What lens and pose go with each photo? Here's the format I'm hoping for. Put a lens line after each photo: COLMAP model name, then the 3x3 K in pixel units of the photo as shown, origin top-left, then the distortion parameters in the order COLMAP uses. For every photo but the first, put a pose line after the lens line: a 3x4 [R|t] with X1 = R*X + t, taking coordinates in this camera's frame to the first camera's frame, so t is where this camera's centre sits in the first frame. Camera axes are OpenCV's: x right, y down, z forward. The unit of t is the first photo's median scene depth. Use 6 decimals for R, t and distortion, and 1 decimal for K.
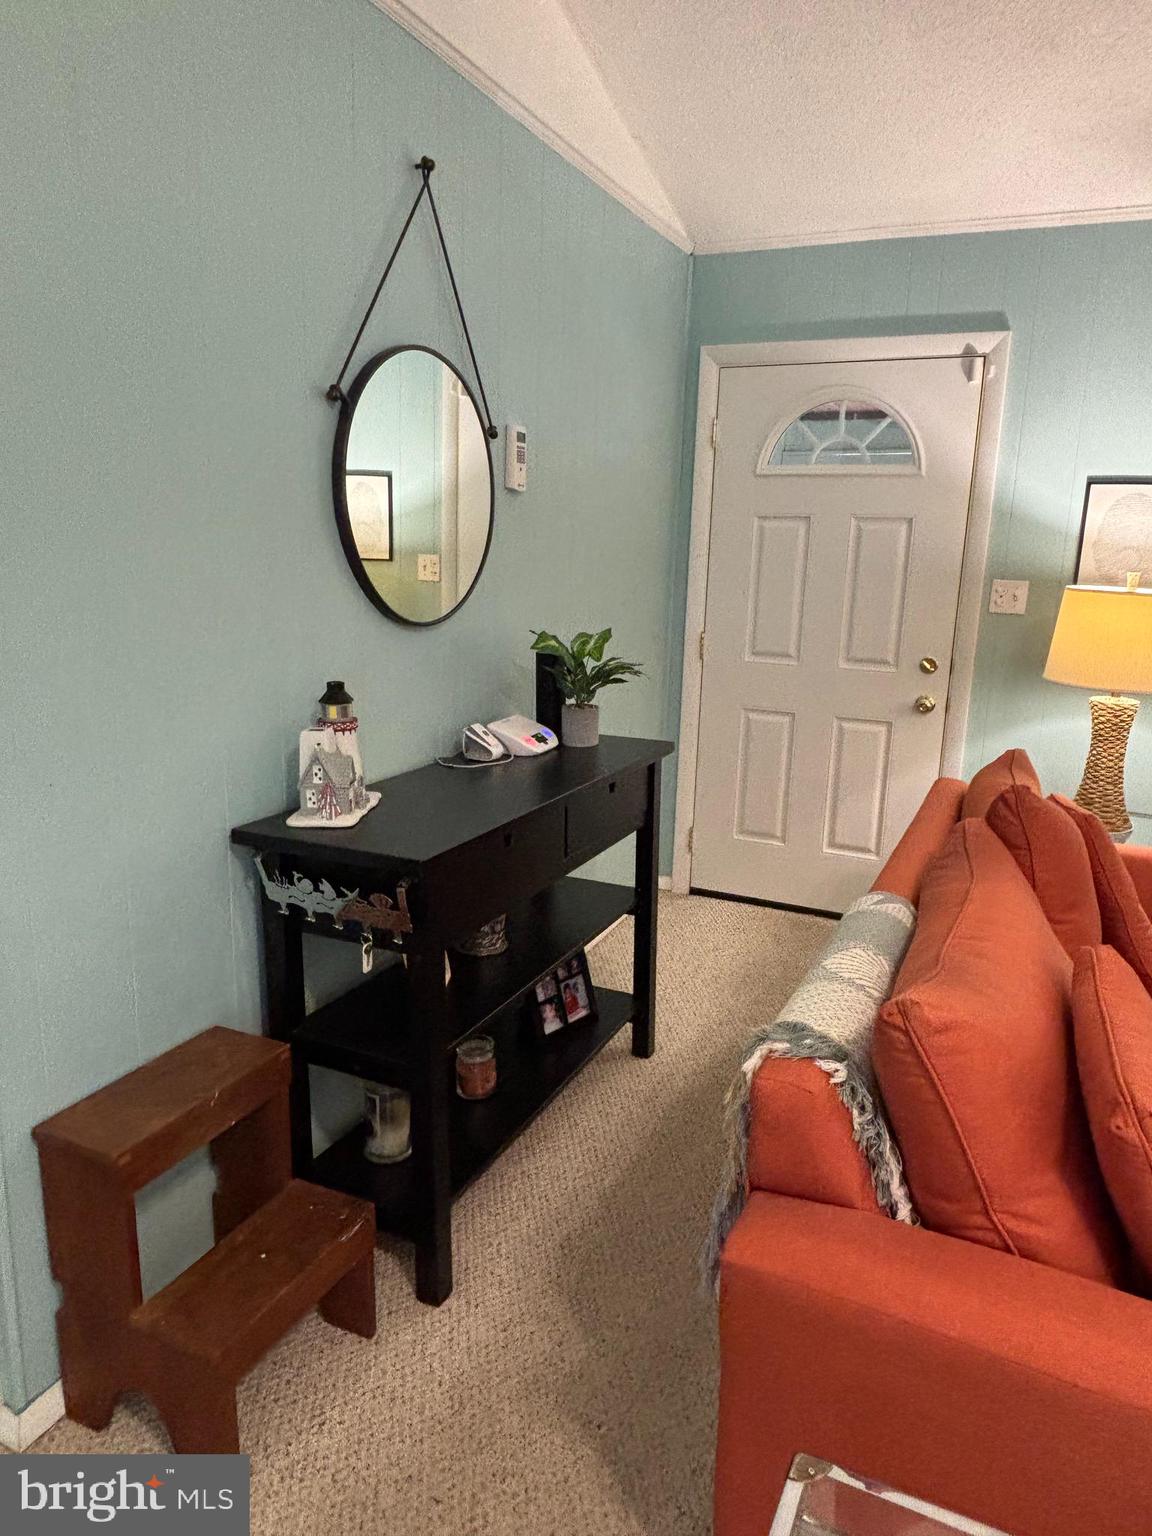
lens RADIAL K [[1013.8, 0, 576.0], [0, 1013.8, 768.0], [0, 0, 1]] dist [-0.004669, 0.003985]
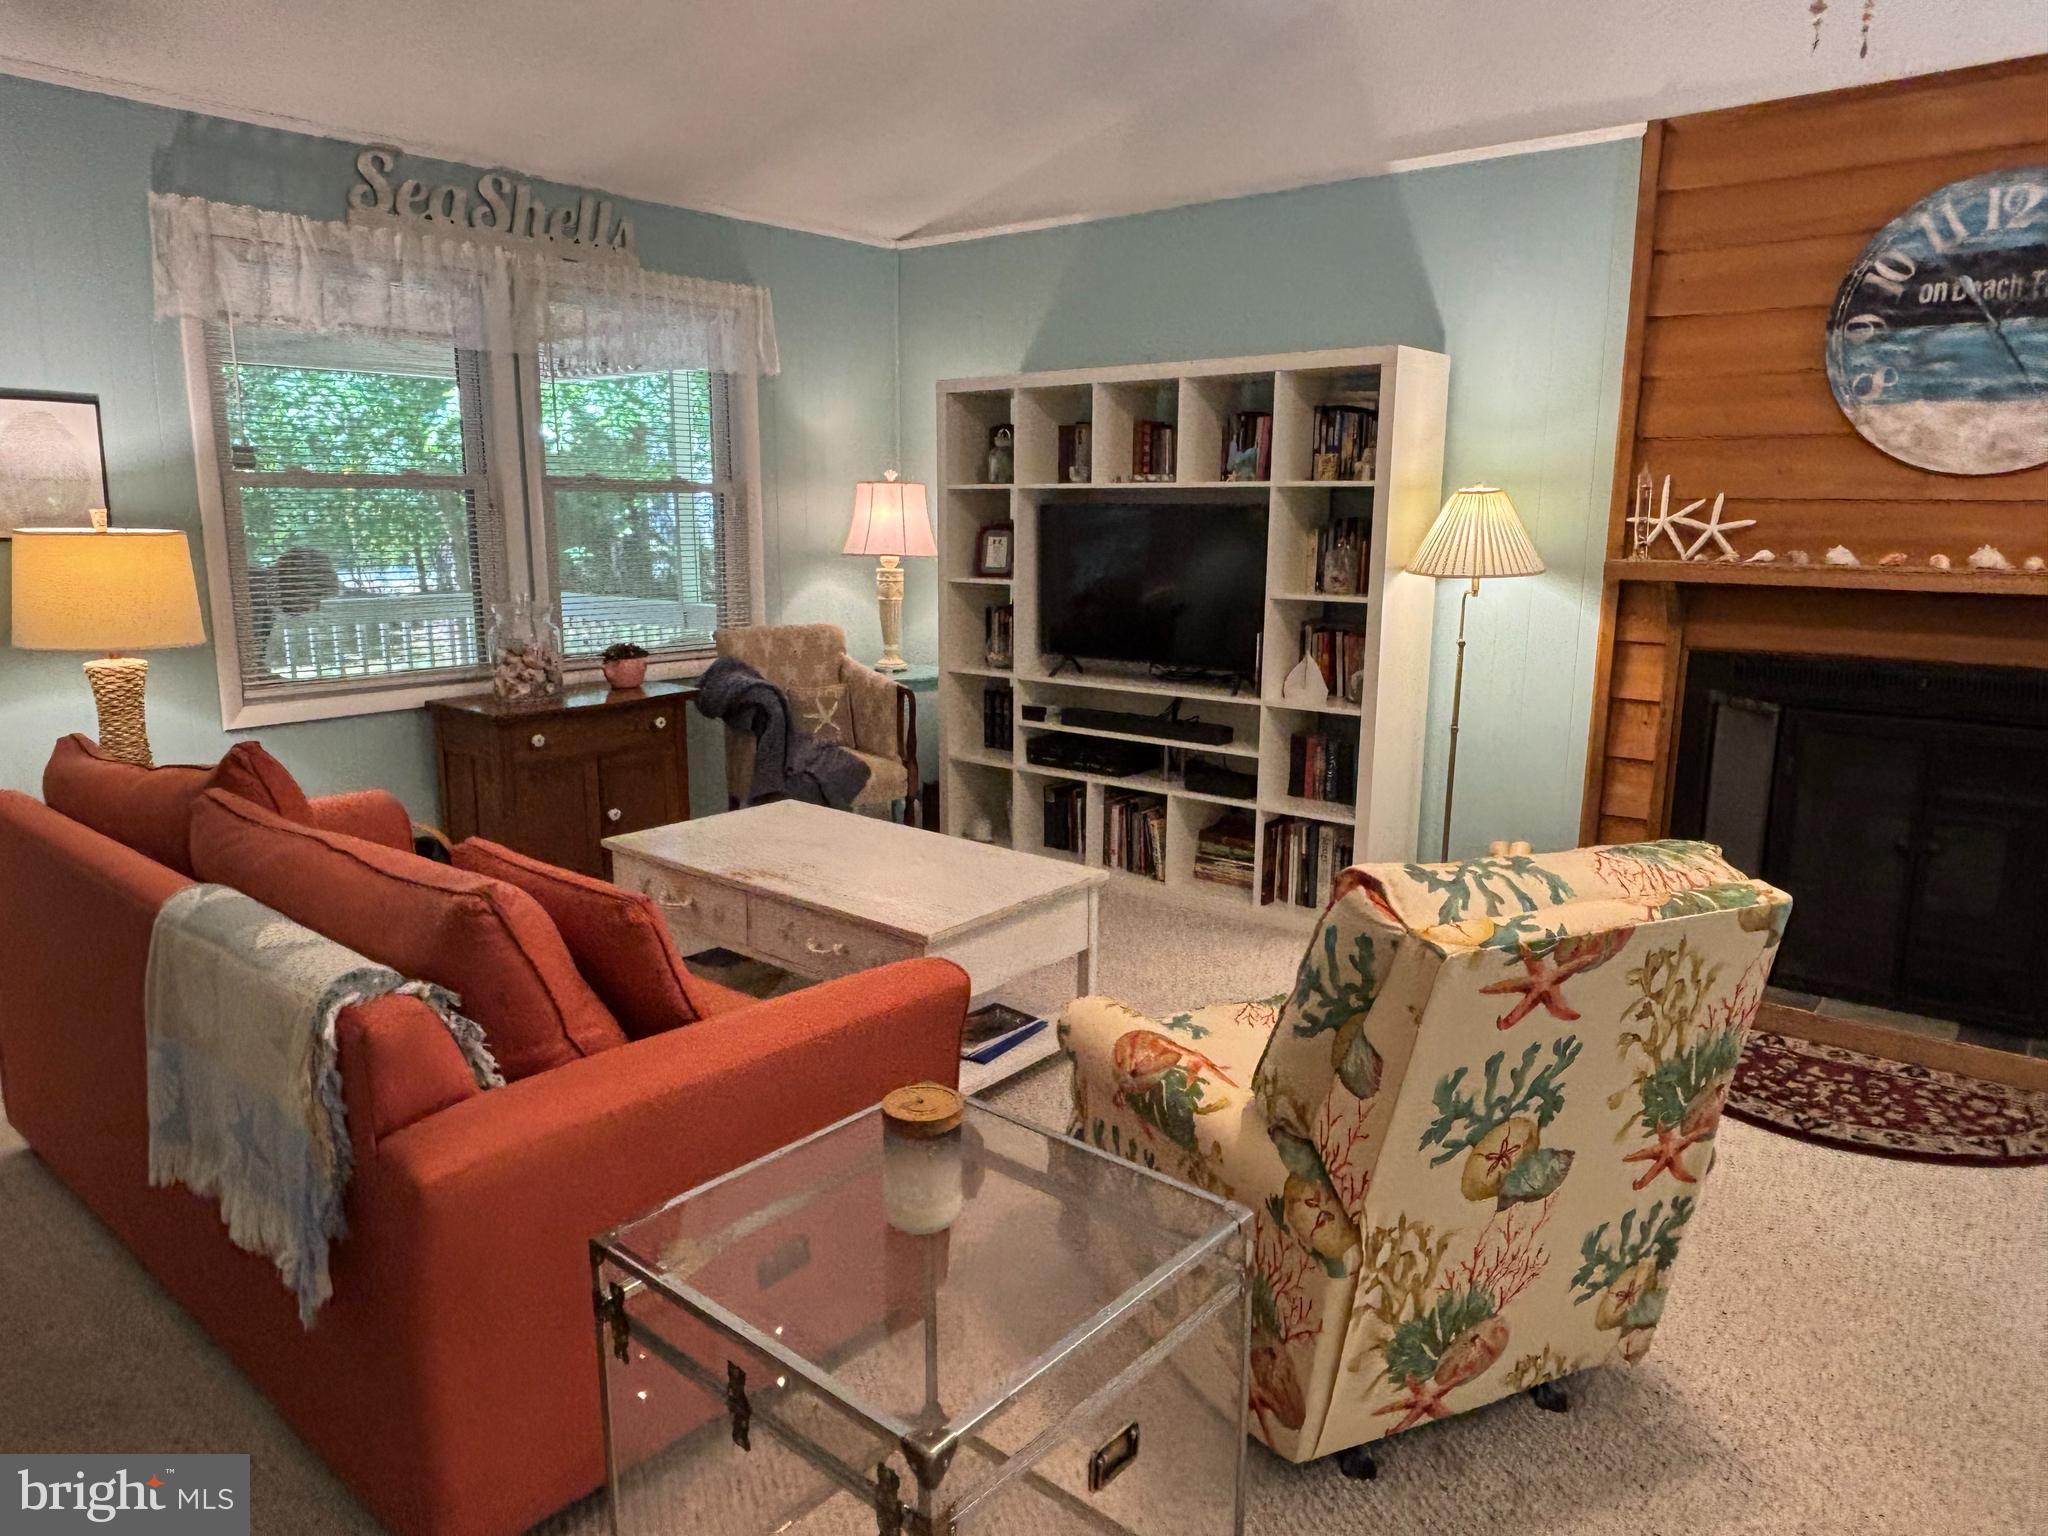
lens RADIAL K [[1351.7, 0, 1024.4], [0, 1351.7, 756.0], [0, 0, 1]] dist [-0.004669, 0.003985]
pose [[0.264900, -0.209103, 0.941331, -0.382352], [0.211080, 0.965104, 0.154984, -0.008649], [-0.940890, 0.157641, 0.299793, -0.023468]]
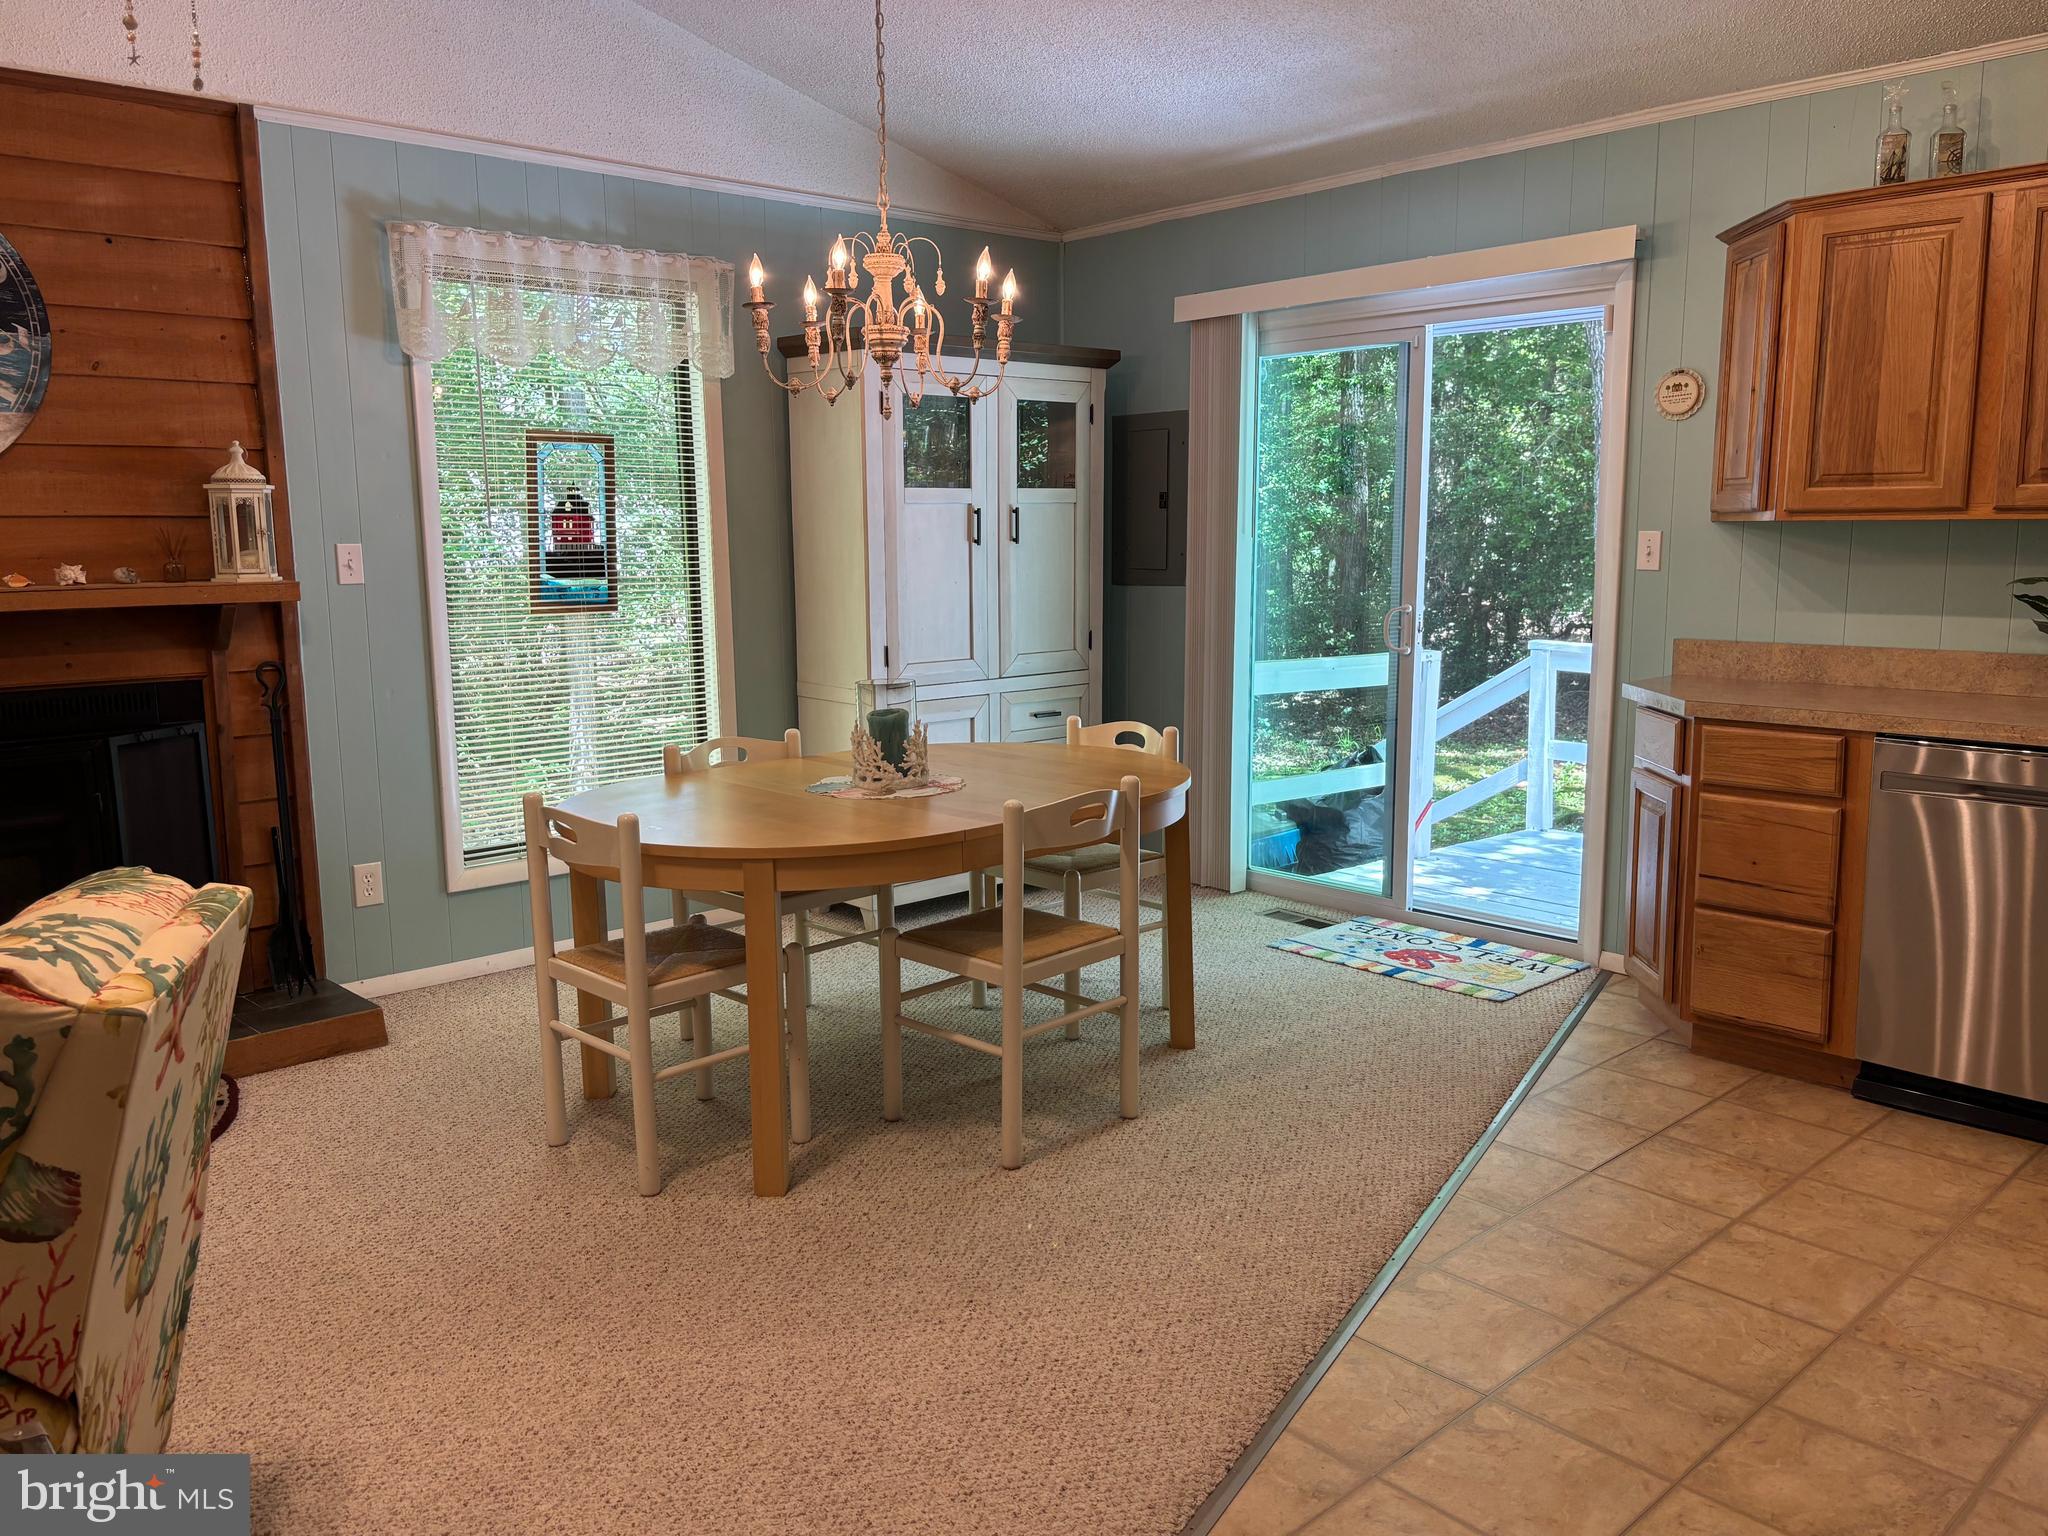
lens RADIAL K [[1564.0, 0, 1024.0], [0, 1564.0, 768.0], [0, 0, 1]] dist [0.048826, -0.055927]
pose [[-0.921181, -0.079808, 0.380864, -0.328529], [0.067116, 0.931491, 0.357519, -0.076247], [-0.383304, 0.354901, -0.852715, 0.348710]]
